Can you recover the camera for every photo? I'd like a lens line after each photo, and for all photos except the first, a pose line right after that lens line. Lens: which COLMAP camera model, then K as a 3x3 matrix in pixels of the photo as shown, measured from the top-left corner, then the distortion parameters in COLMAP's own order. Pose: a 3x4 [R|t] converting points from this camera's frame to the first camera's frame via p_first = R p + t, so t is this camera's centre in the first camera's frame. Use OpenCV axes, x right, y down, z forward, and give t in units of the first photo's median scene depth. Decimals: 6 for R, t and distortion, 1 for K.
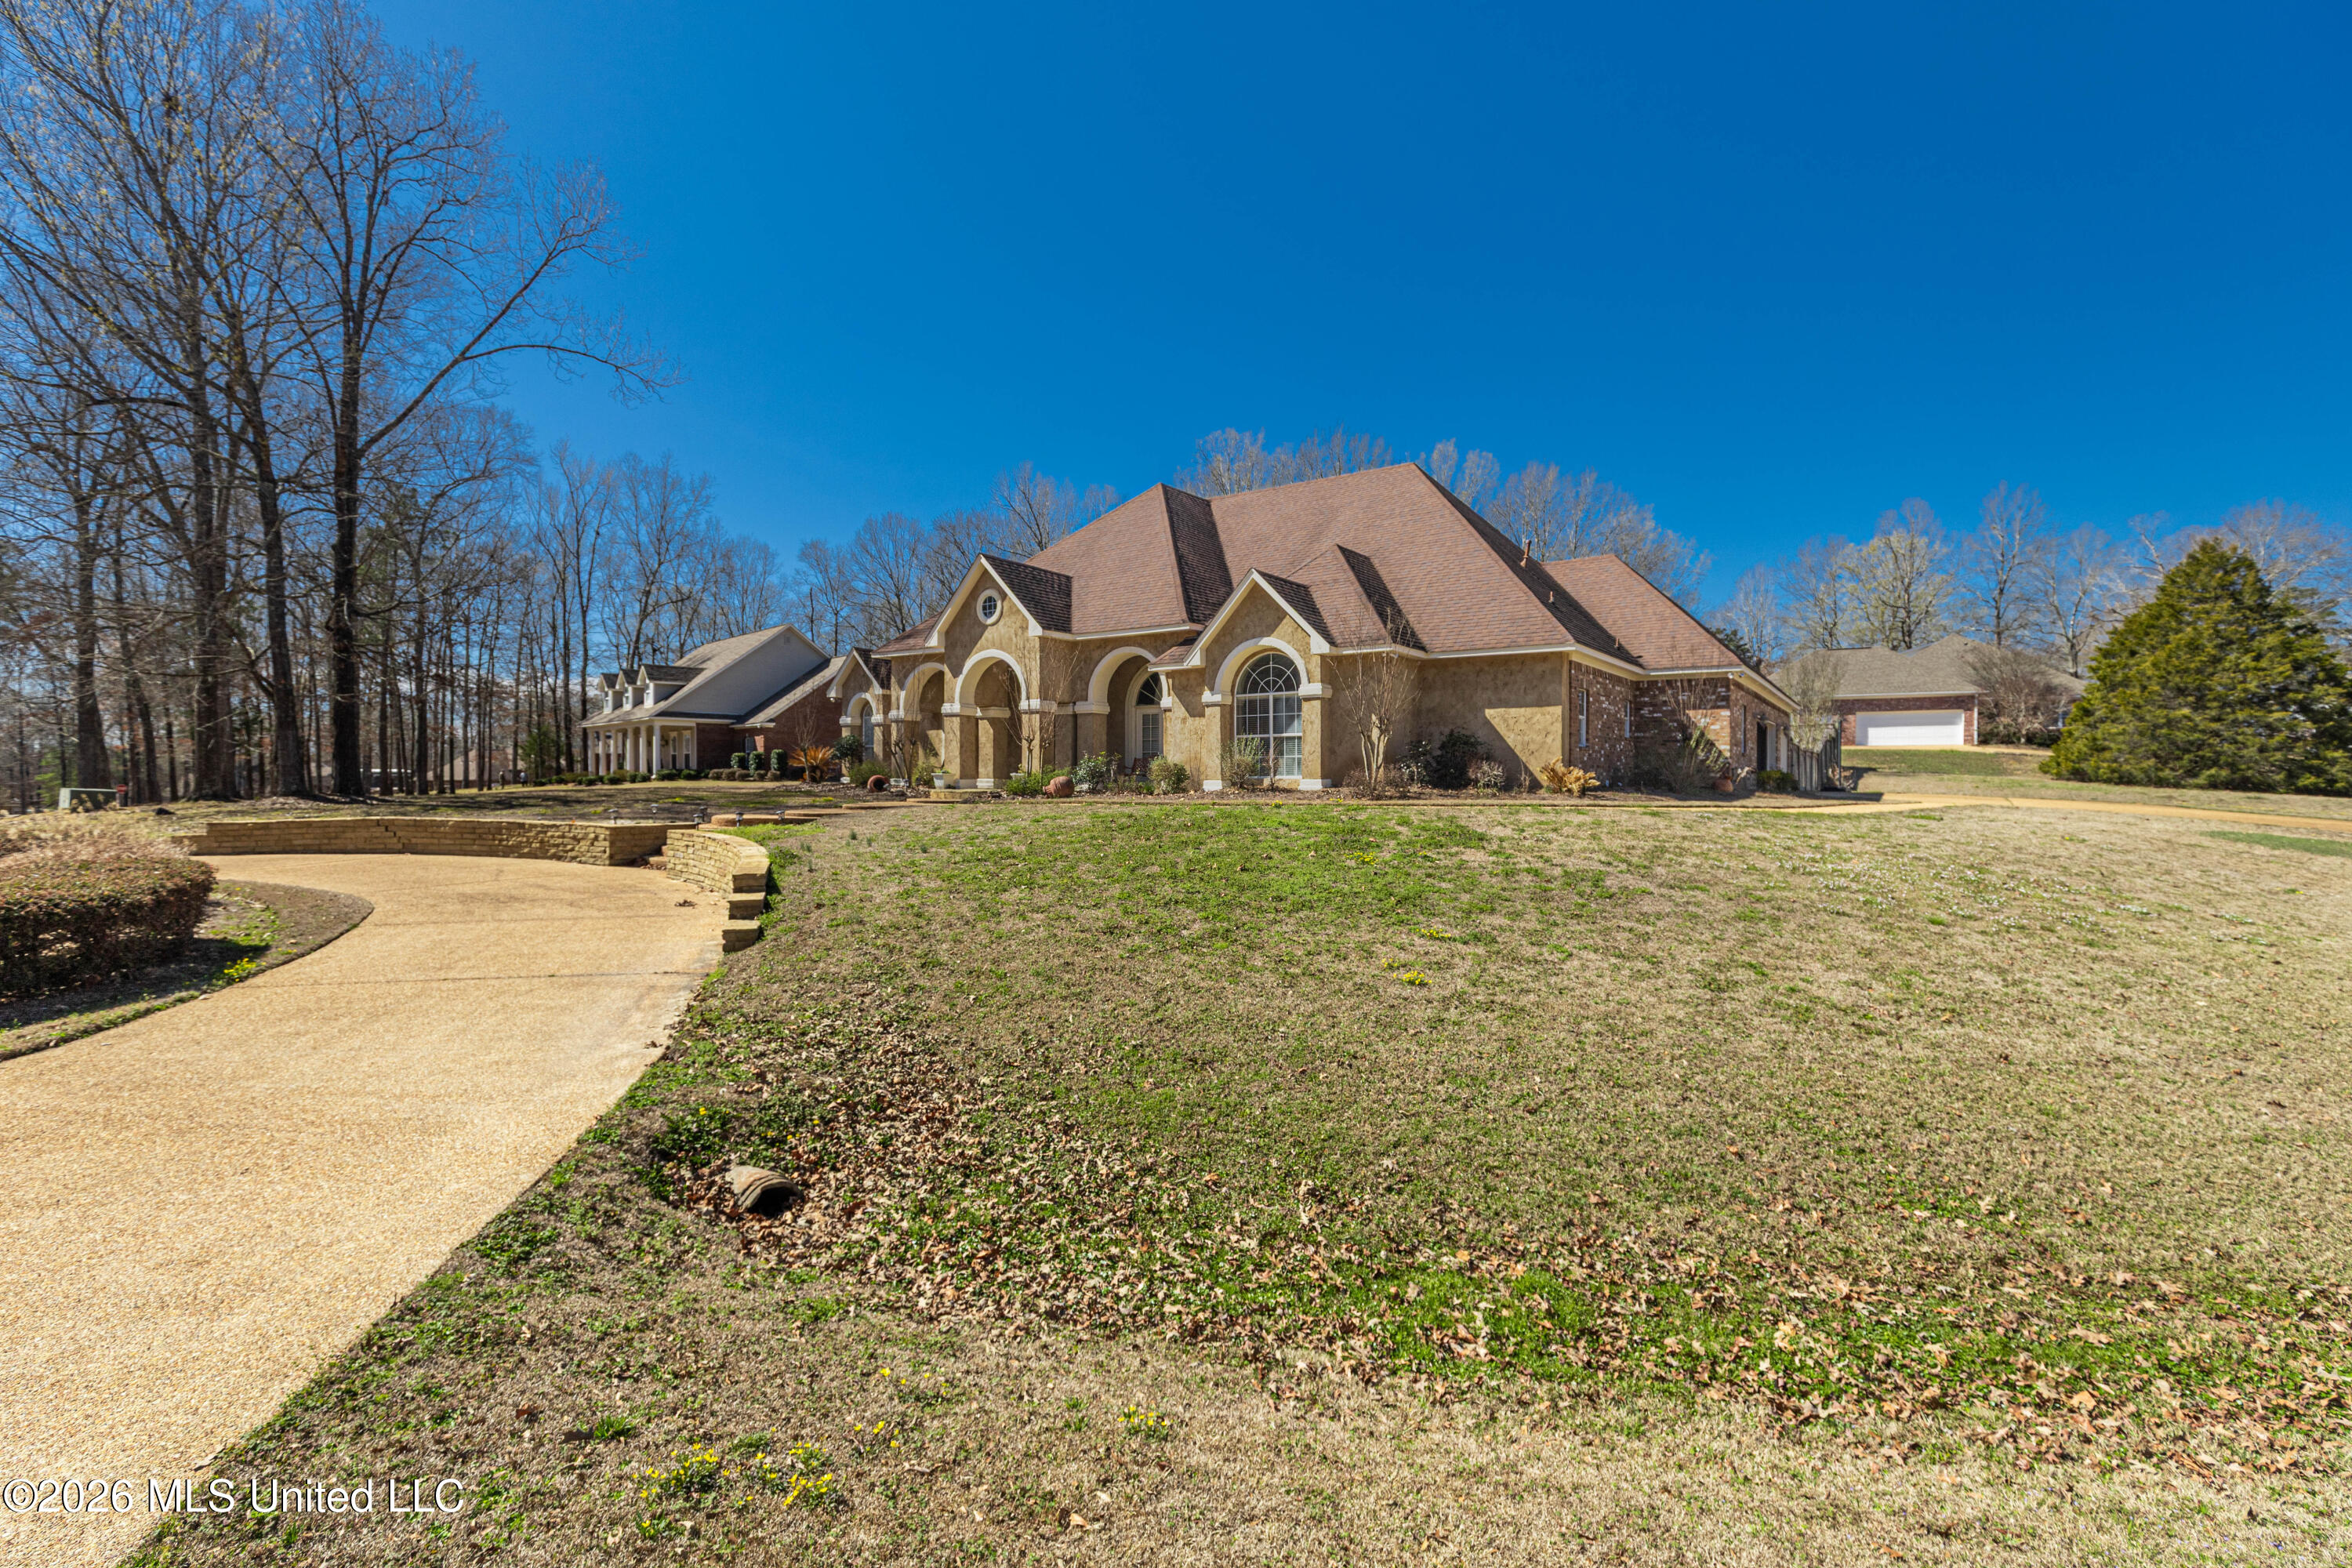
lens RADIAL K [[1058.2, 0, 1176.0], [0, 1058.2, 784.0], [0, 0, 1]] dist [0.003661, -0.000325]
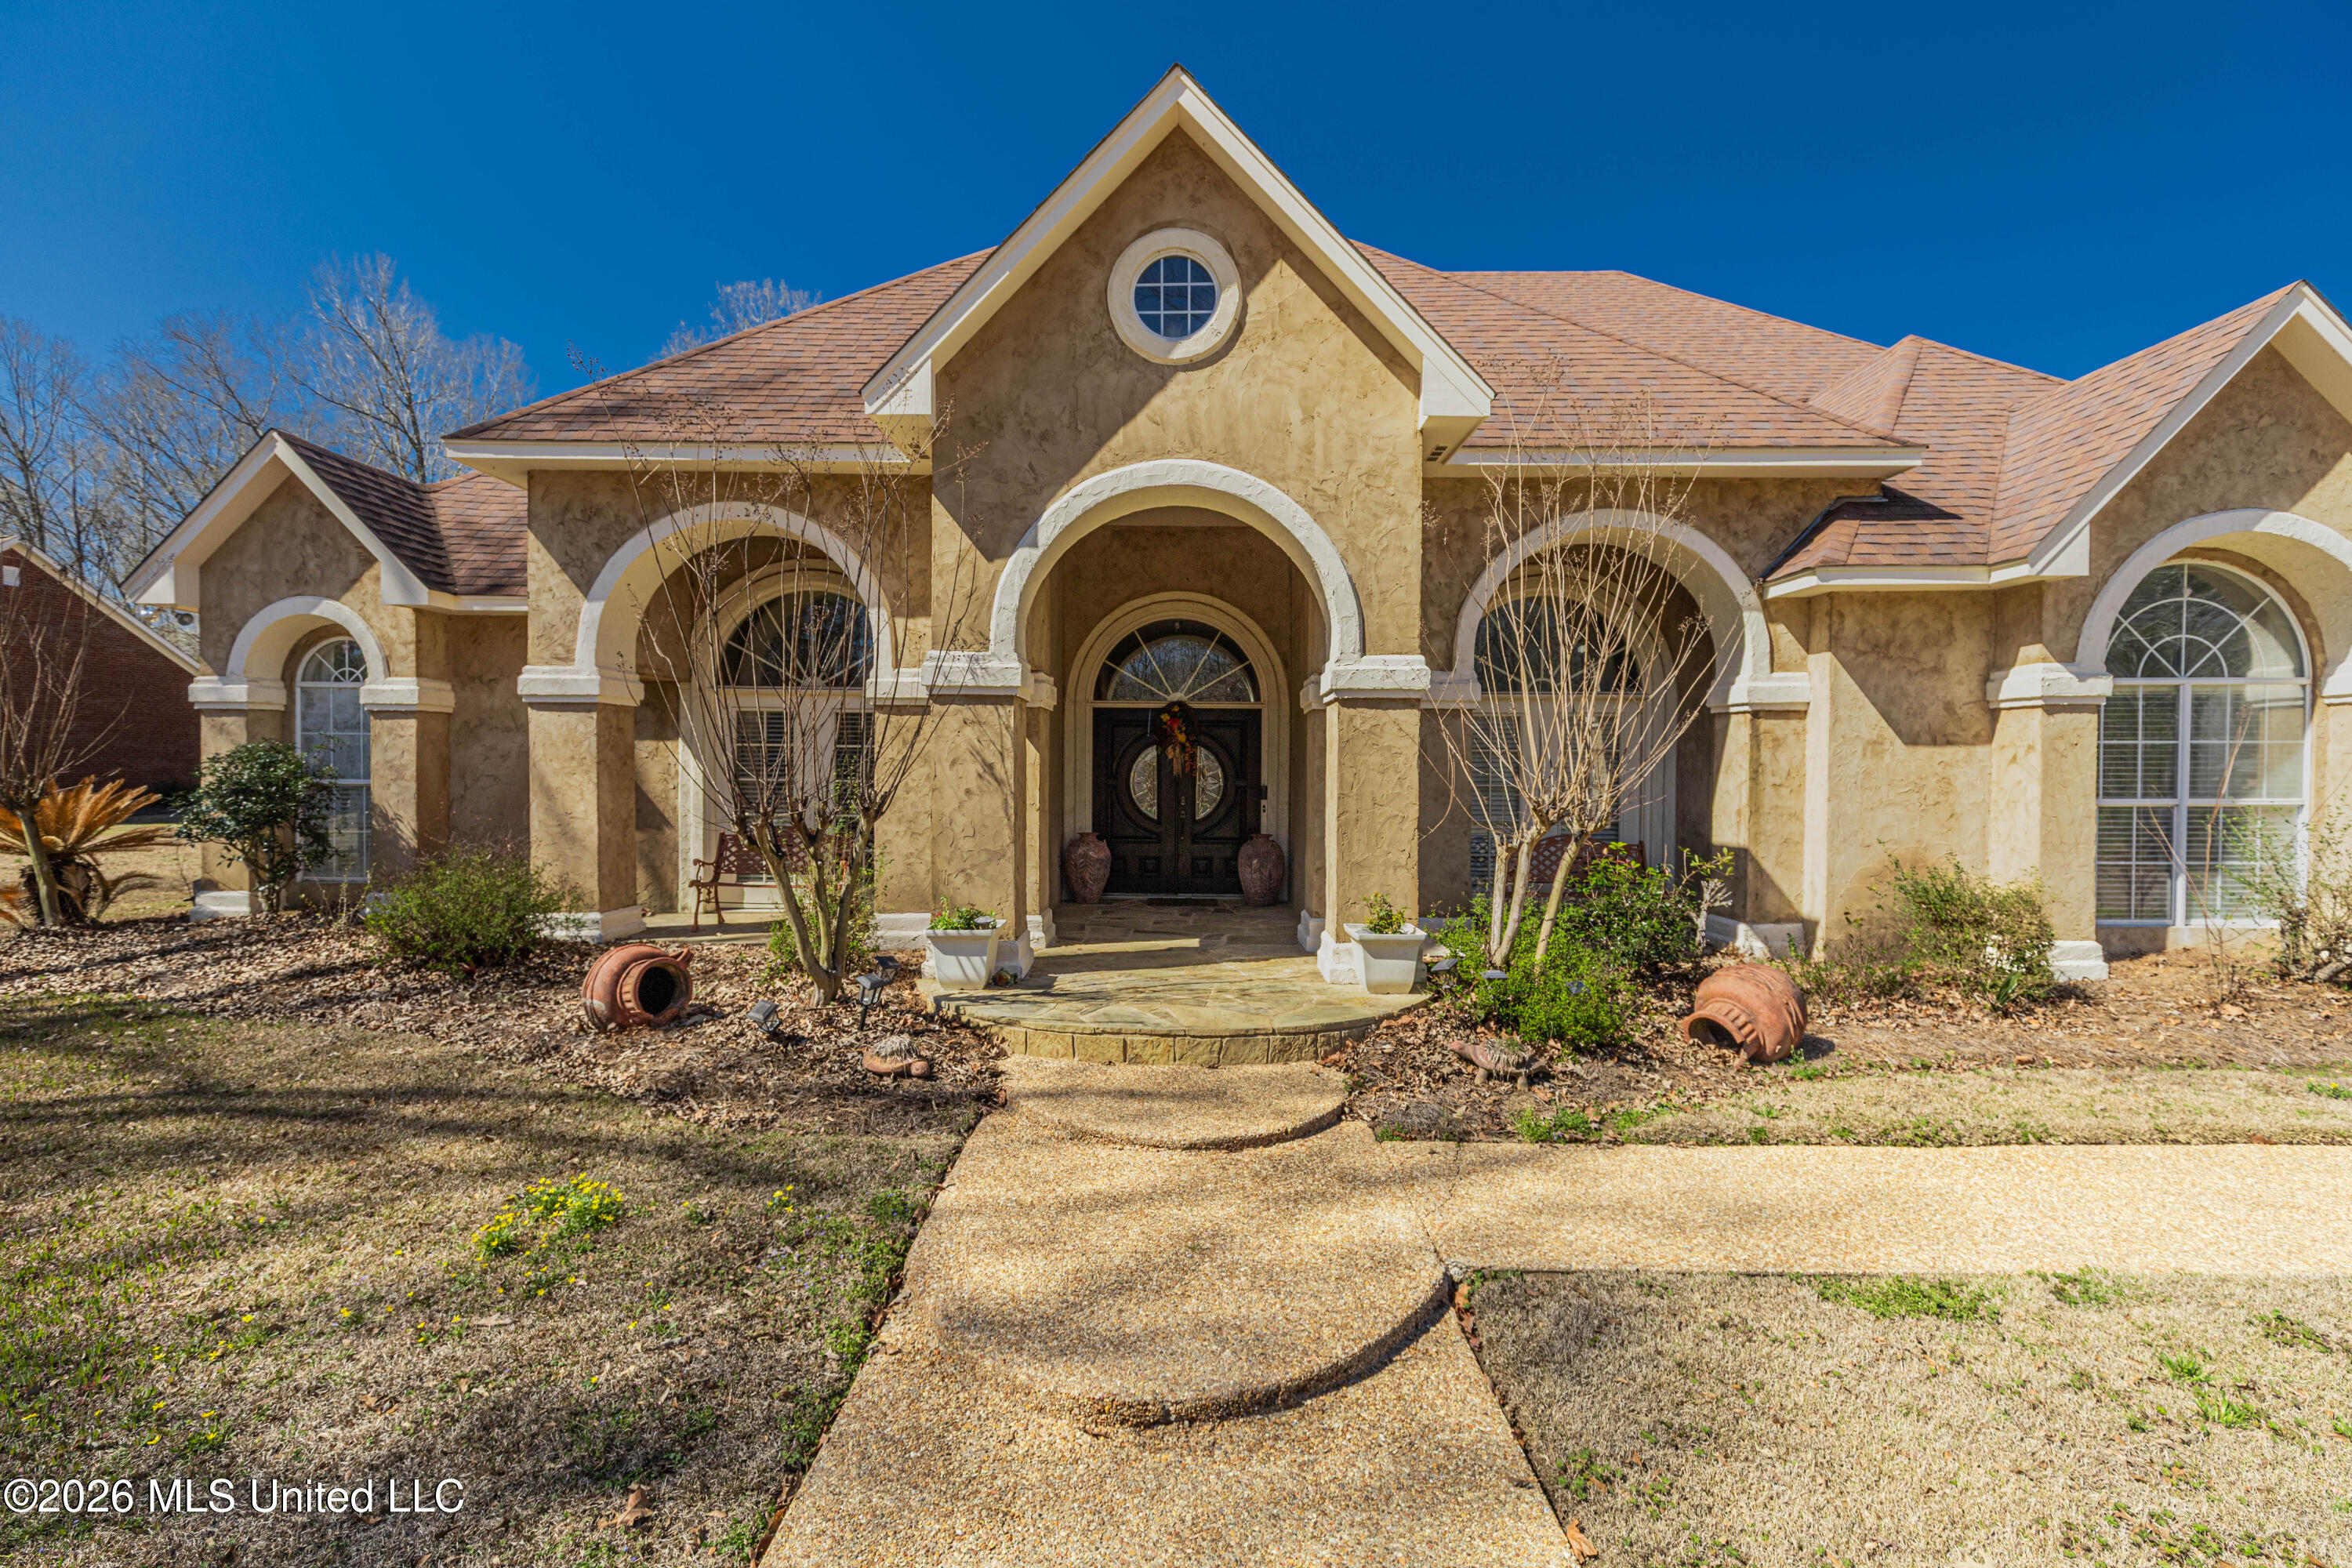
lens RADIAL K [[1058.2, 0, 1176.0], [0, 1058.2, 784.0], [0, 0, 1]] dist [0.003661, -0.000325]
pose [[0.821541, 0.000442, 0.570149, -0.329211], [-0.000848, 1.000000, 0.000446, -0.044620], [-0.570149, -0.000850, 0.821541, 0.781482]]
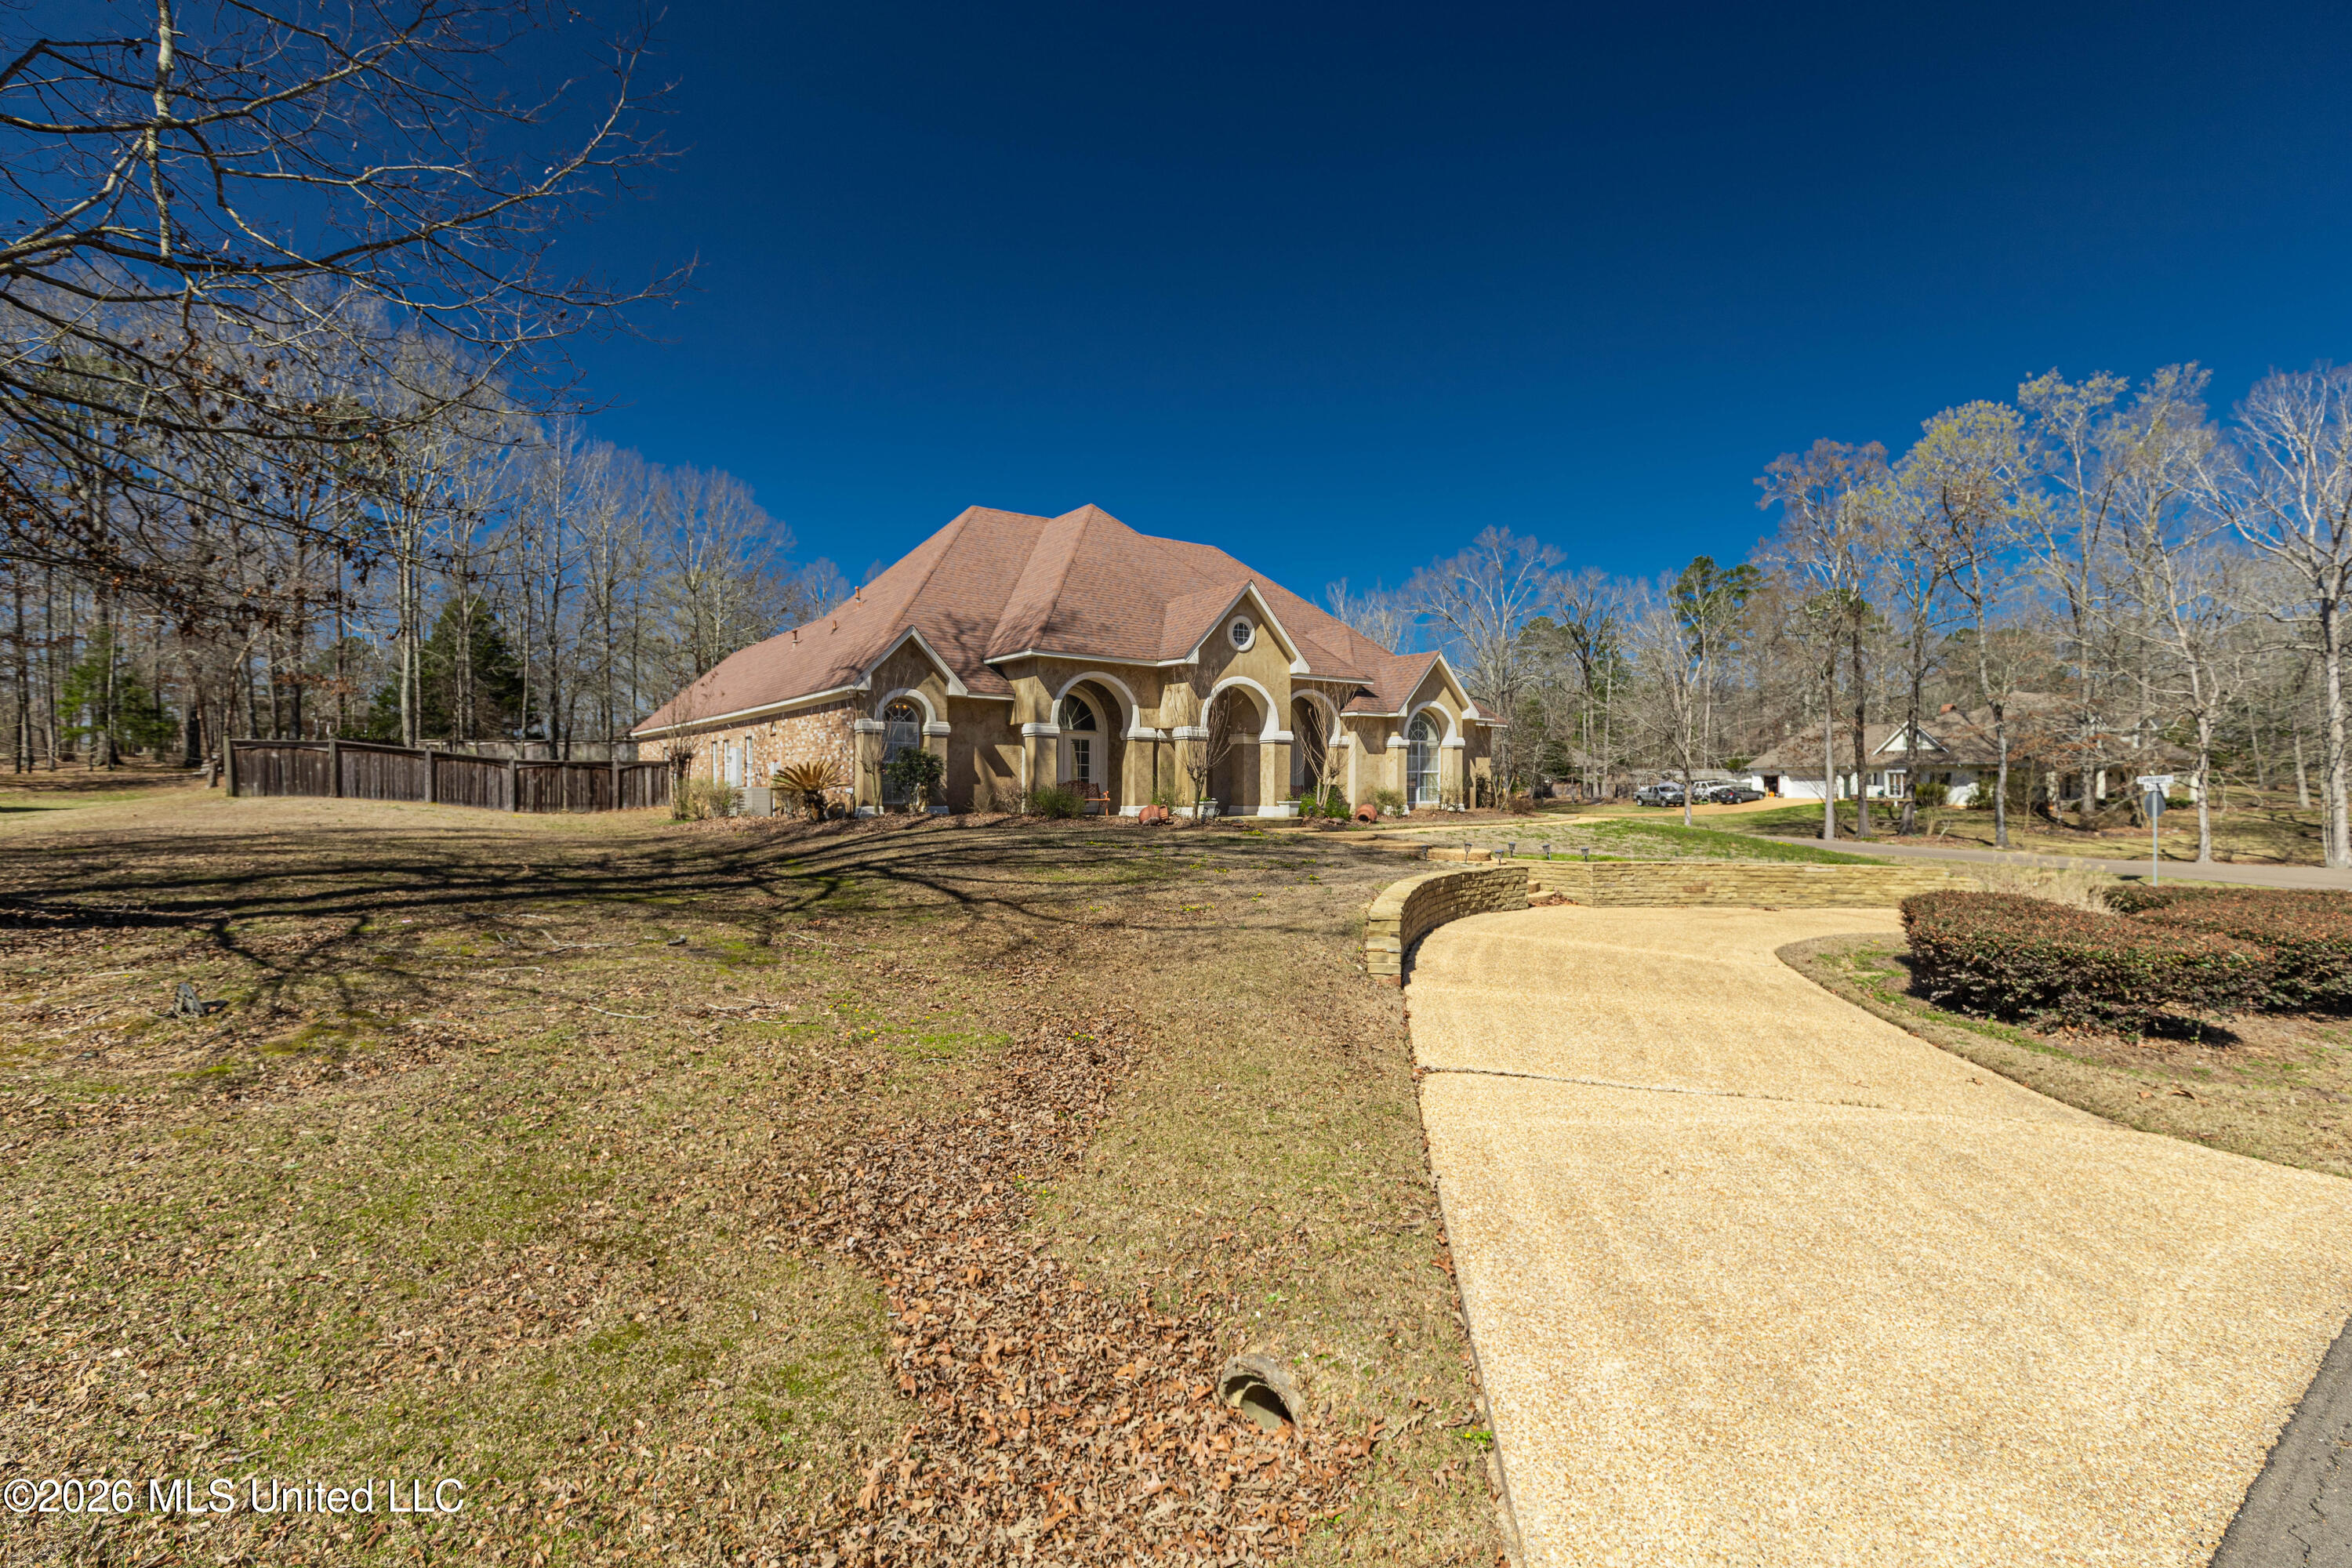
lens RADIAL K [[1058.2, 0, 1176.0], [0, 1058.2, 784.0], [0, 0, 1]] dist [0.003661, -0.000325]
pose [[0.331096, 0.012110, 0.943519, -1.138439], [0.007624, 0.999851, -0.015508, -0.009985], [-0.943566, 0.012328, 0.330955, 0.730396]]
